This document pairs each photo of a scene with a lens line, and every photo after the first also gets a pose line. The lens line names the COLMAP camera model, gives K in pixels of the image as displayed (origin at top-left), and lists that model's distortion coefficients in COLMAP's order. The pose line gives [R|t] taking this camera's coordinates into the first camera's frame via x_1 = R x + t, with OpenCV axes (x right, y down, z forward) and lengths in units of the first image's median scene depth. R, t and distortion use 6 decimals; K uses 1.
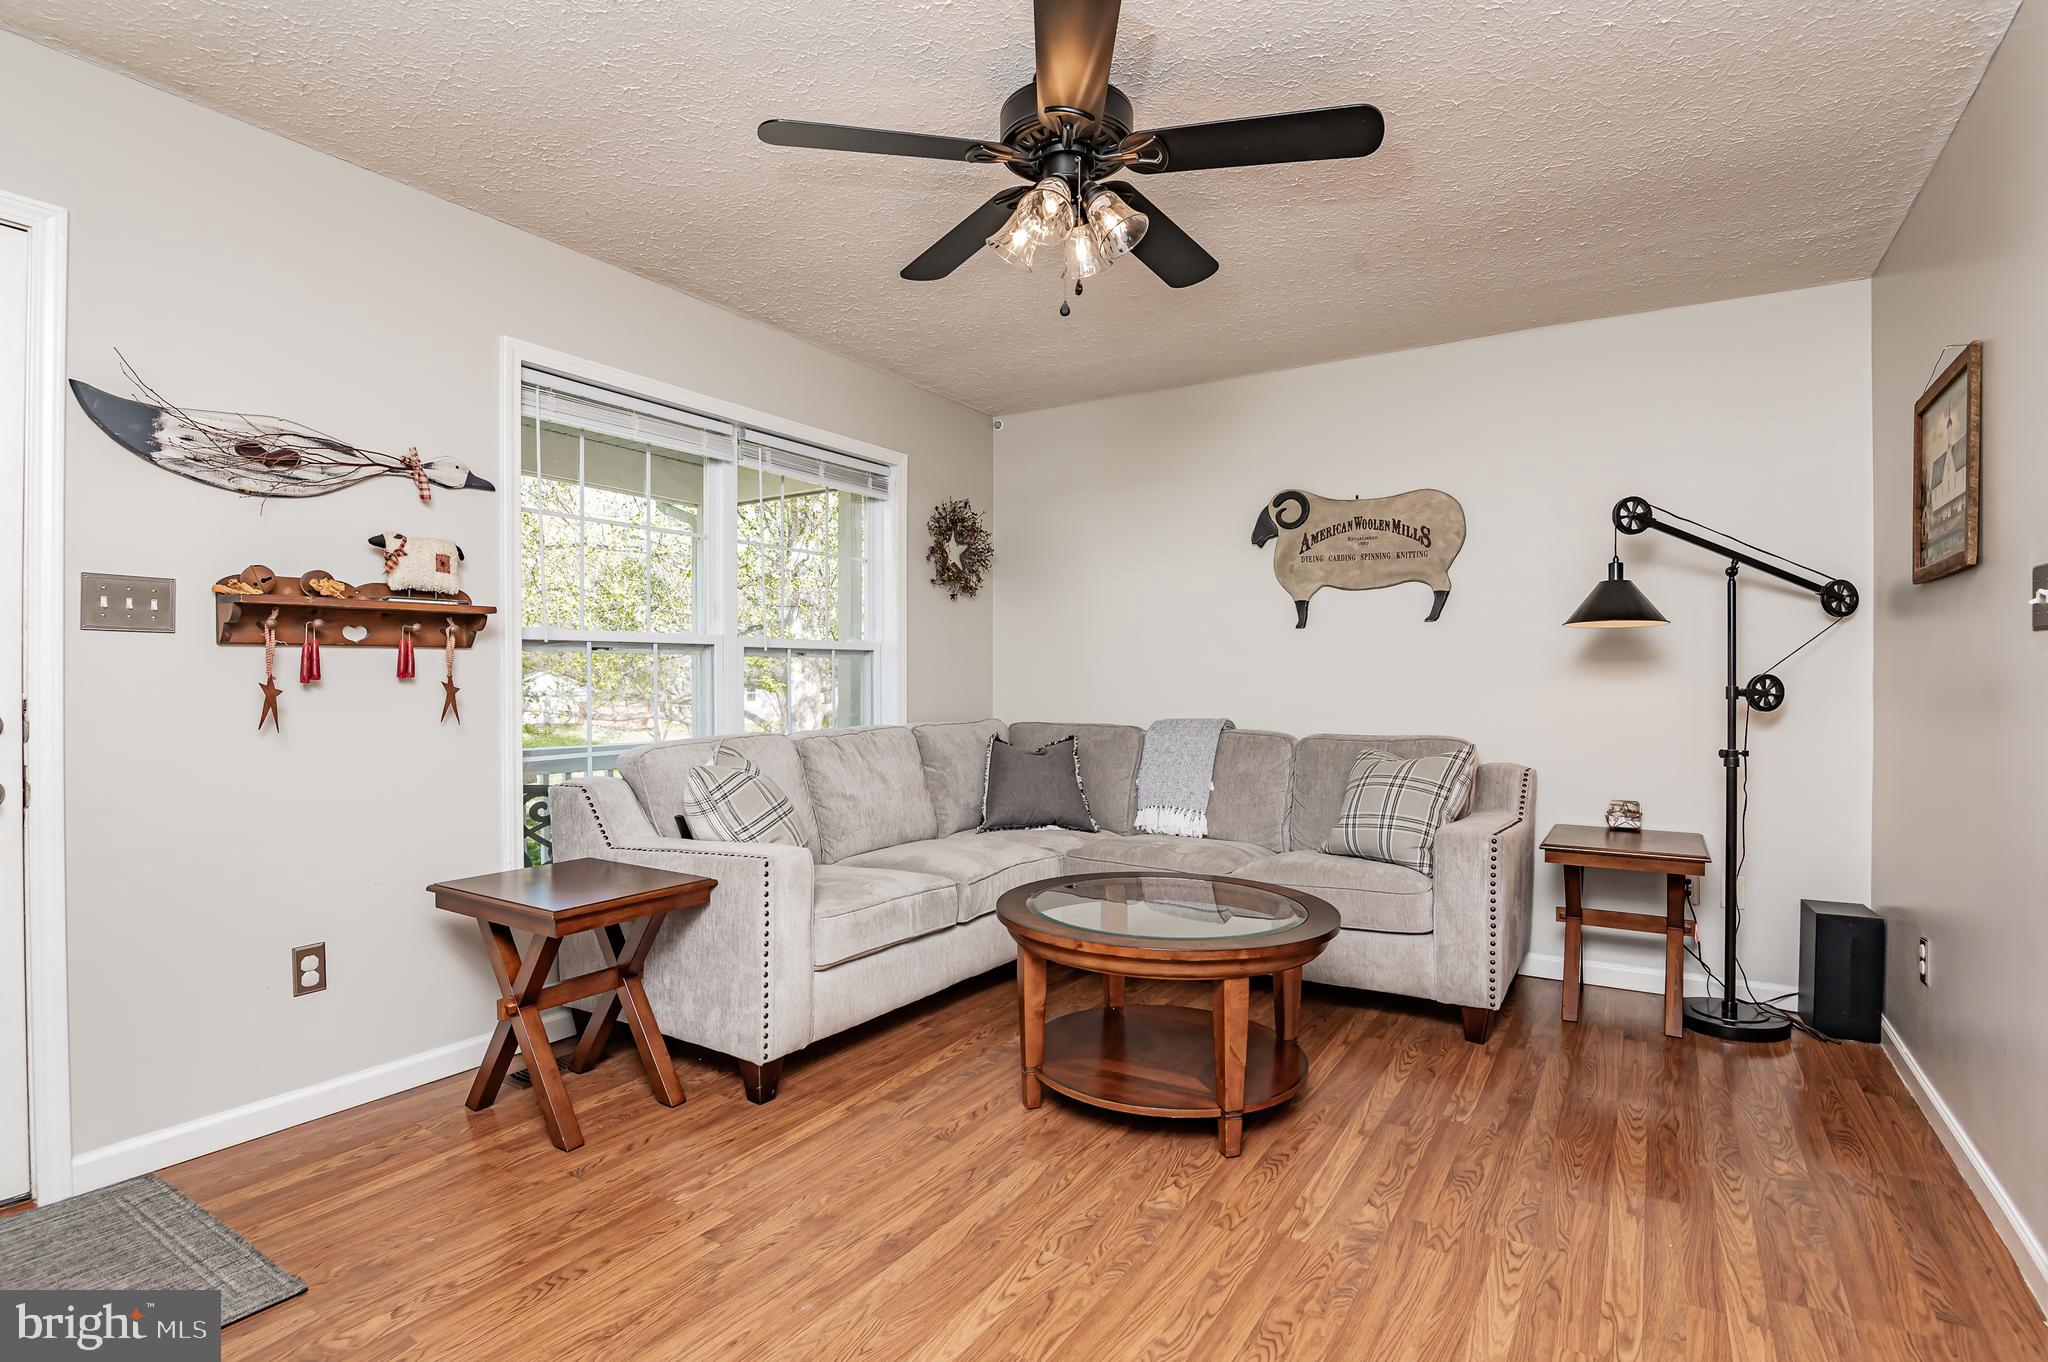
lens RADIAL K [[1063.1, 0, 1011.8], [0, 1063.1, 686.6], [0, 0, 1]] dist [-0.026098, -0.001012]
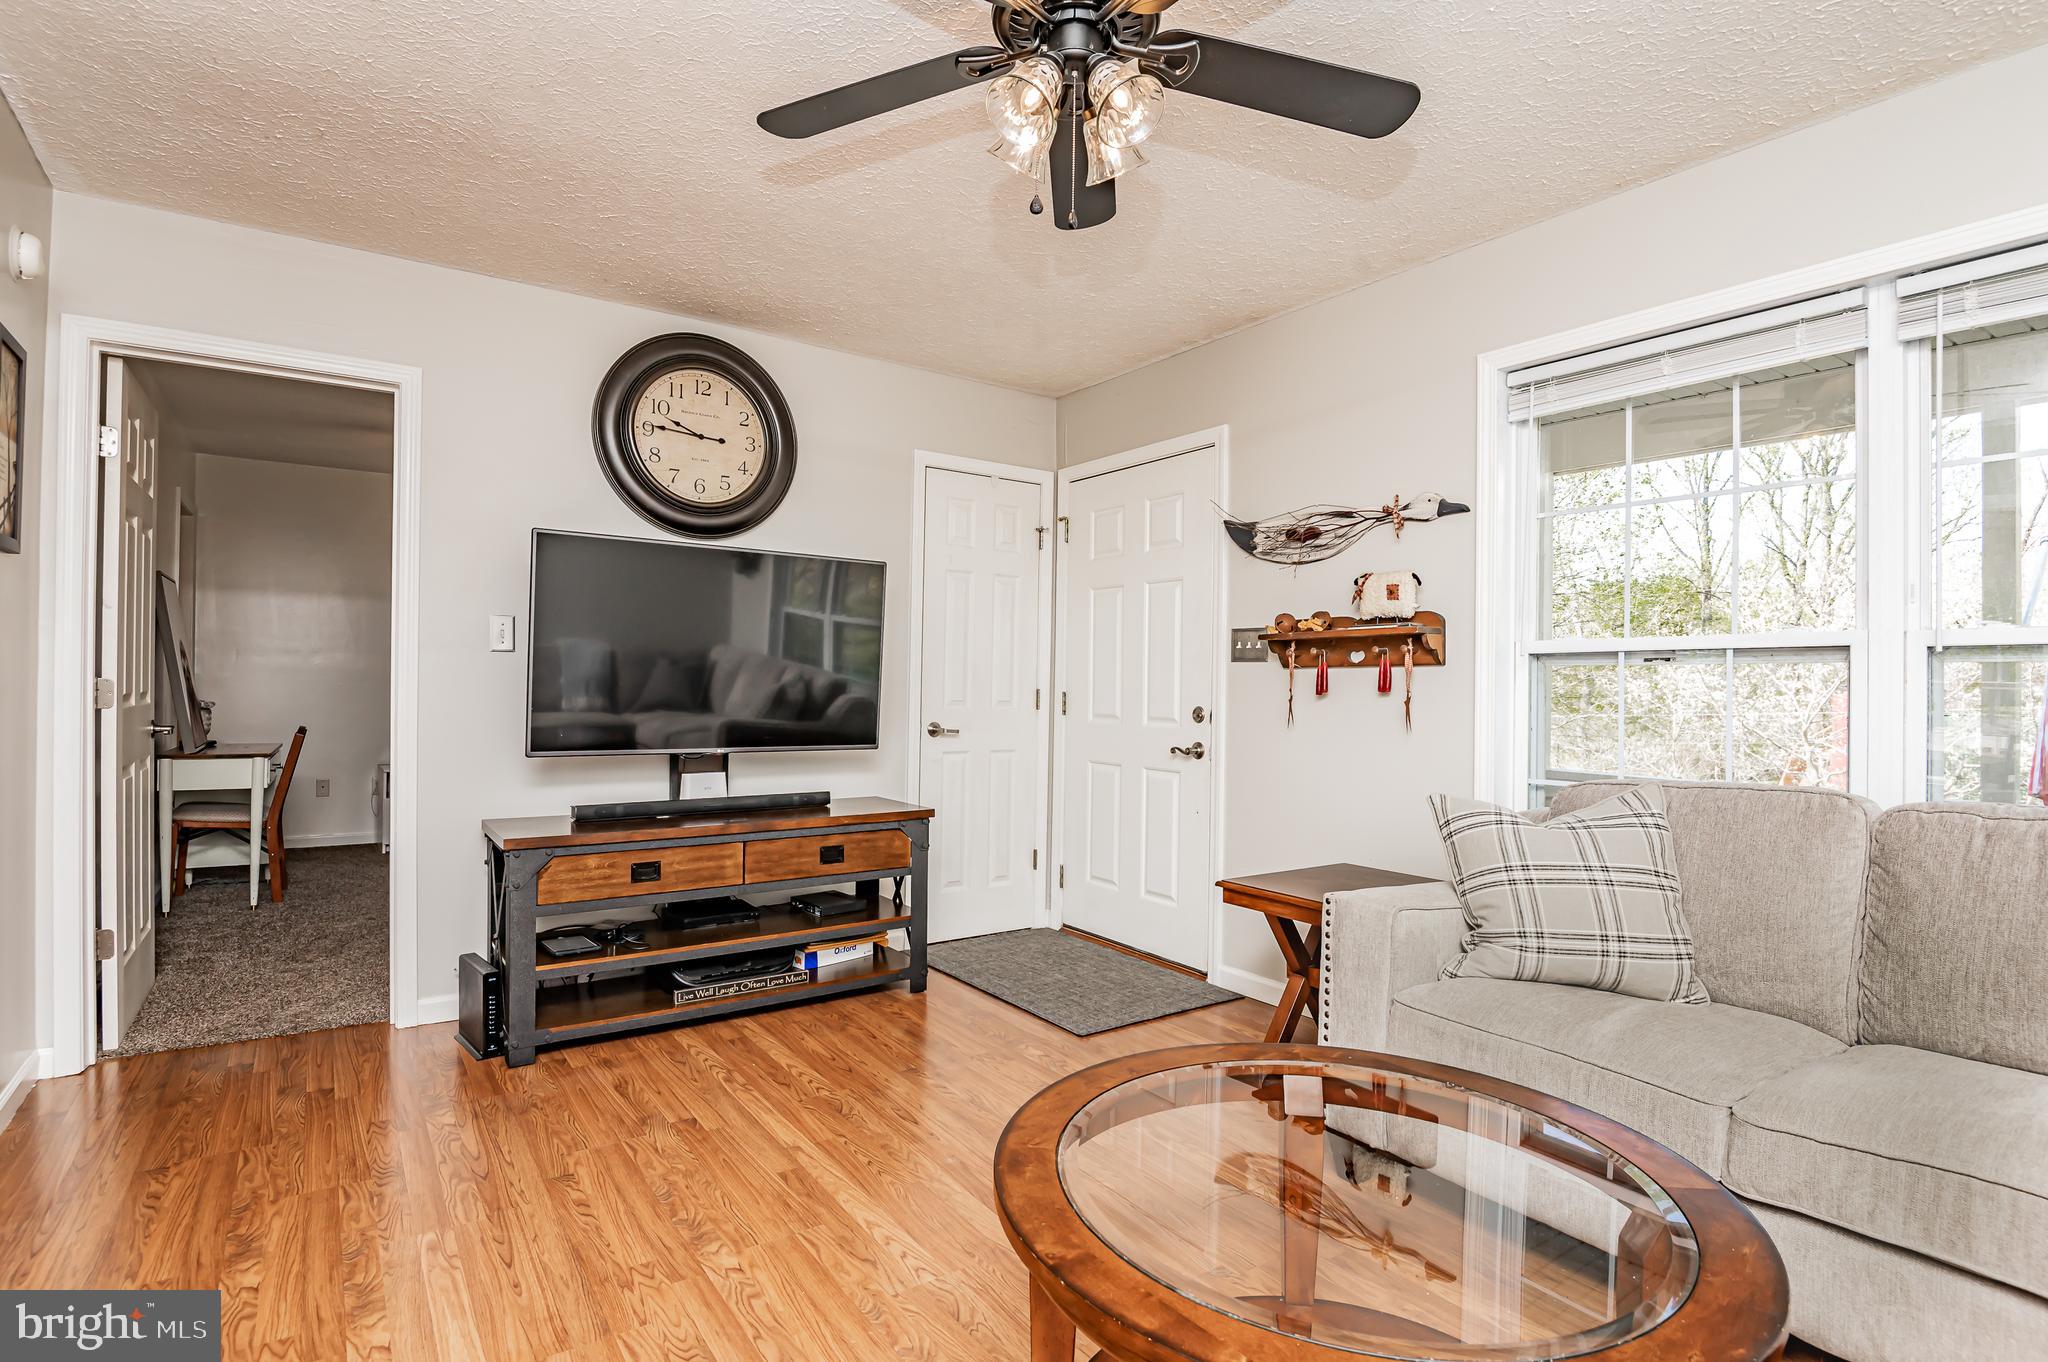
lens RADIAL K [[1063.1, 0, 1011.8], [0, 1063.1, 686.6], [0, 0, 1]] dist [-0.026098, -0.001012]
pose [[-0.437250, -0.011857, -0.899262, 0.685064], [-0.027588, 0.999619, 0.000234, -0.003098], [0.898917, 0.024911, -0.437410, 1.155755]]
